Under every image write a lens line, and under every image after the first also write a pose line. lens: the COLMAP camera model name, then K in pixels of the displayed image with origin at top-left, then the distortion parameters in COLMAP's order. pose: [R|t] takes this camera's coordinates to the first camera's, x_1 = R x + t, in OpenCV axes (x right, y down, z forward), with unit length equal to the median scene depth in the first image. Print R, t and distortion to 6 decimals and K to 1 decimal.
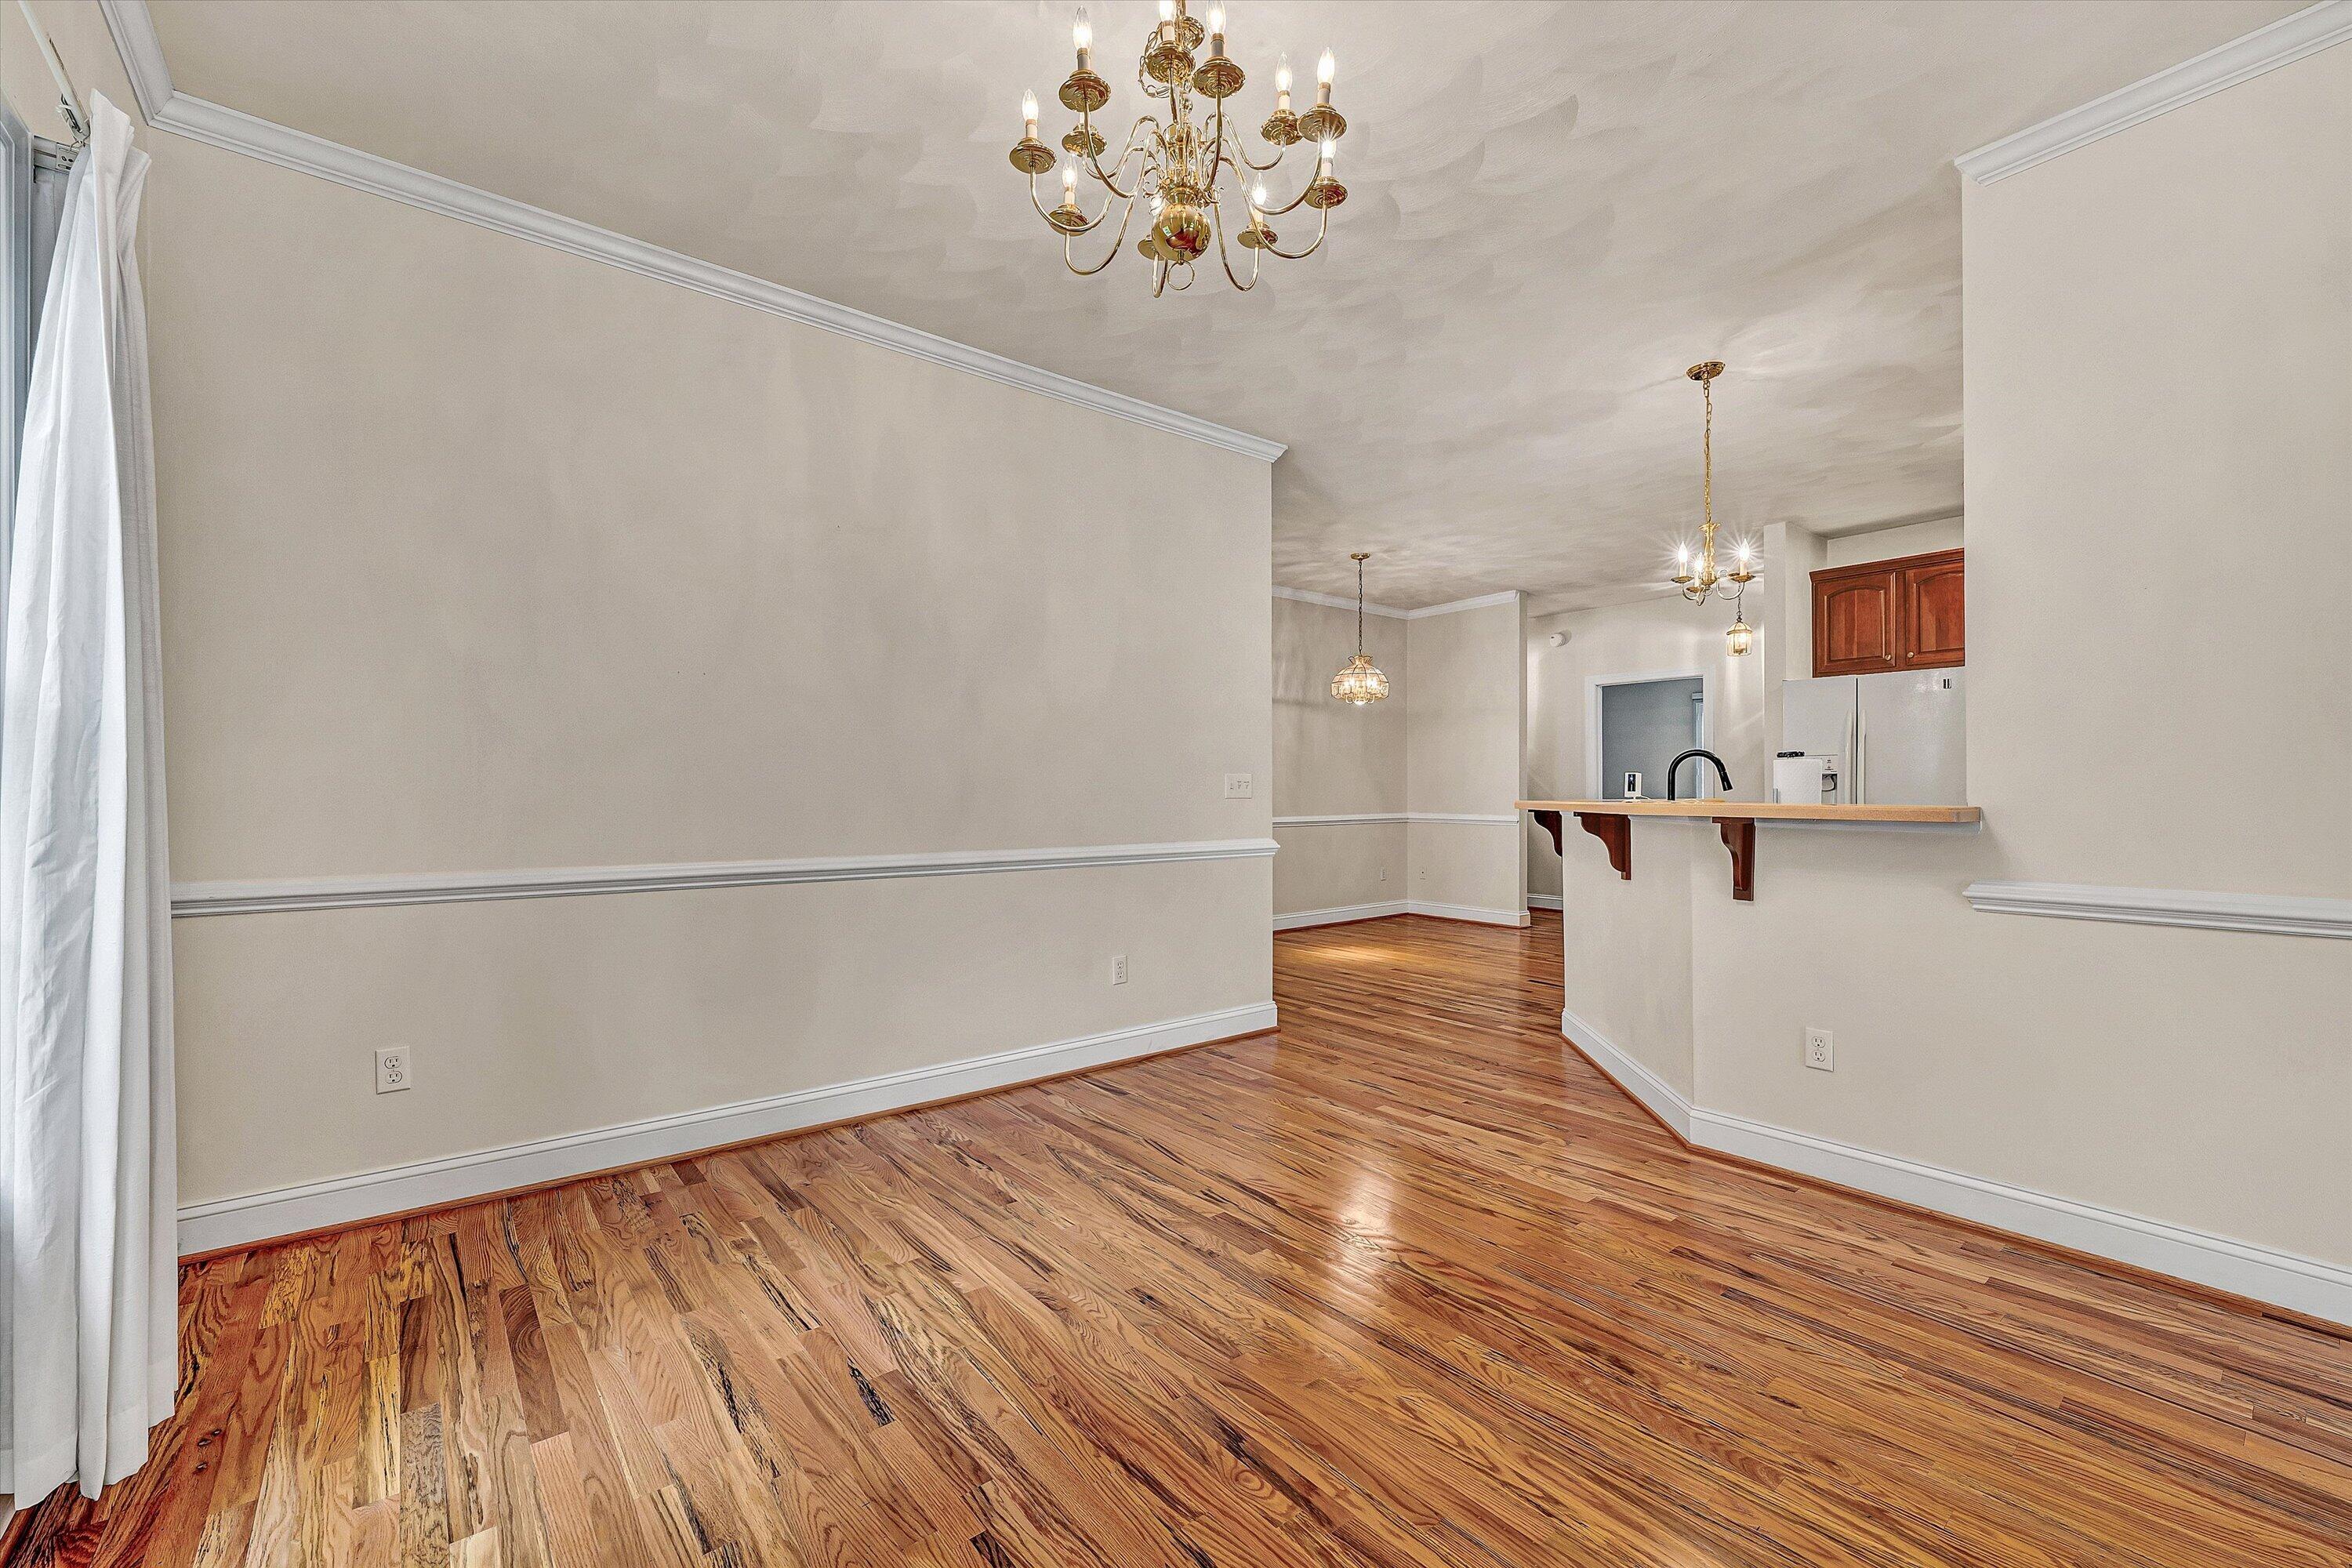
lens RADIAL K [[982.4, 0, 1176.9], [0, 982.4, 792.2], [0, 0, 1]] dist [0.000929, -0.000111]
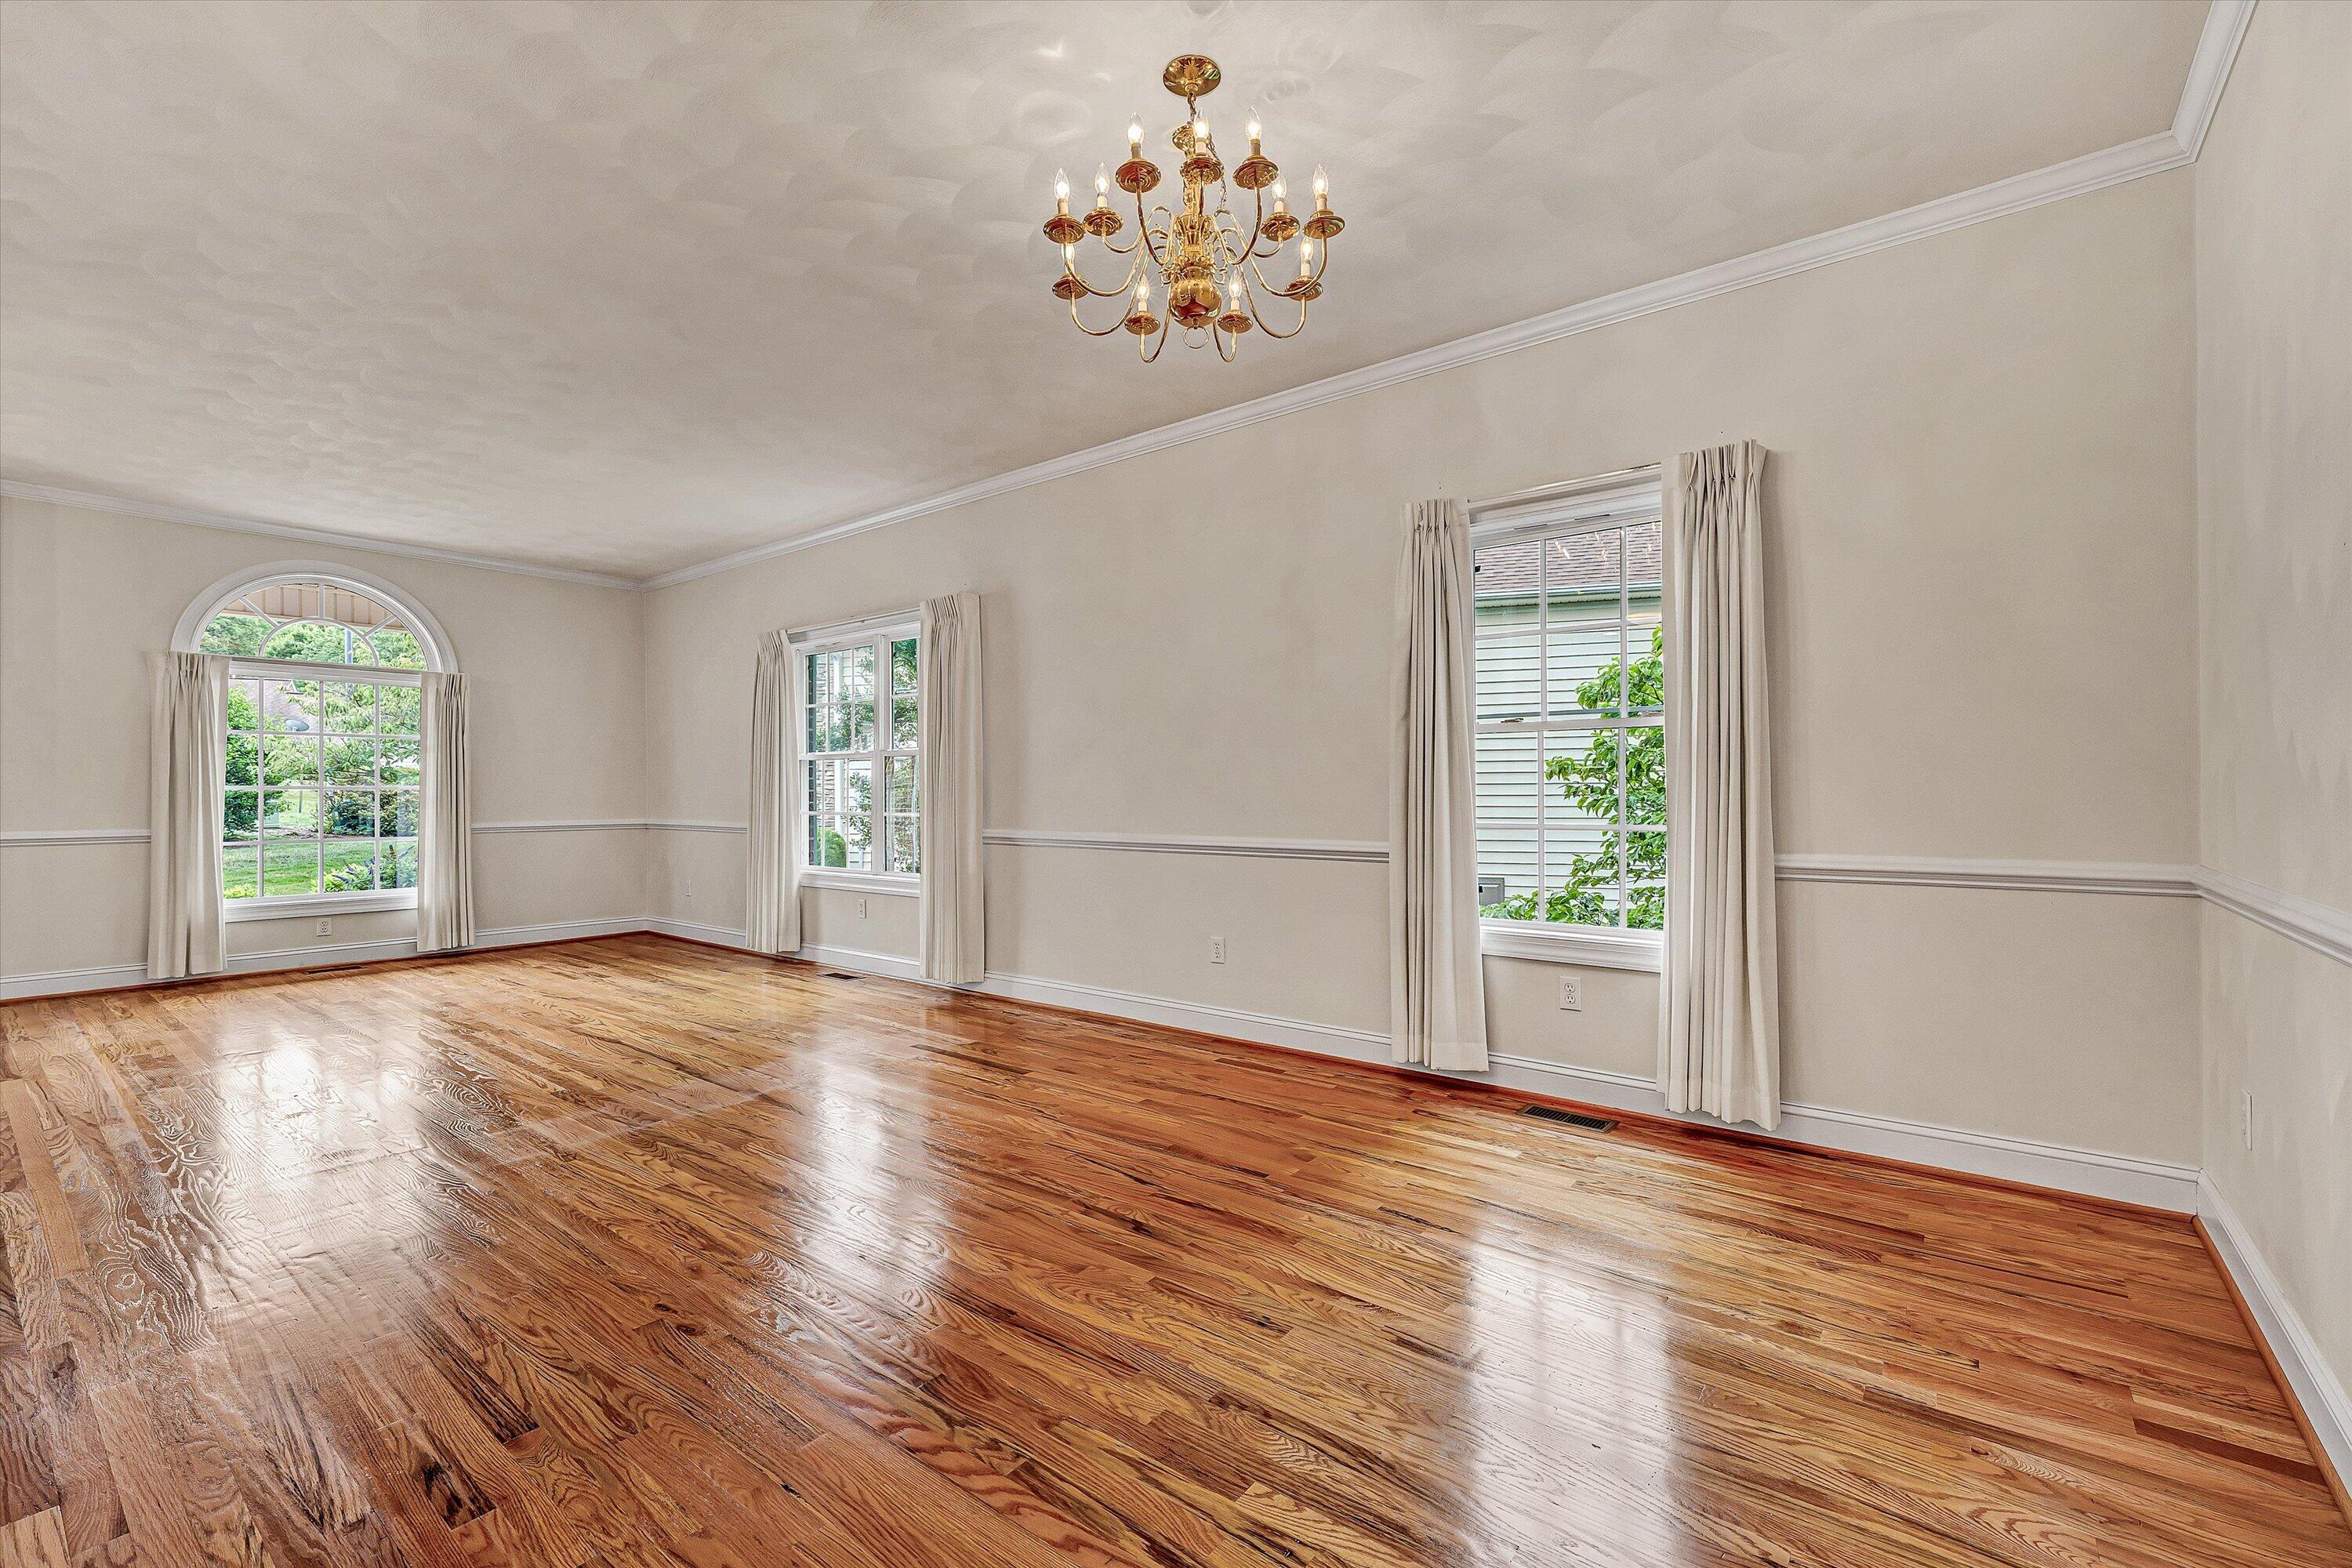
lens RADIAL K [[982.4, 0, 1179.3], [0, 982.4, 781.9], [0, 0, 1]] dist [0.000929, -0.000111]
pose [[-0.974487, 0.001247, -0.224443, 0.258537], [0.003242, 0.999958, -0.008517, 0.028995], [0.224423, -0.009028, -0.974450, 1.953532]]
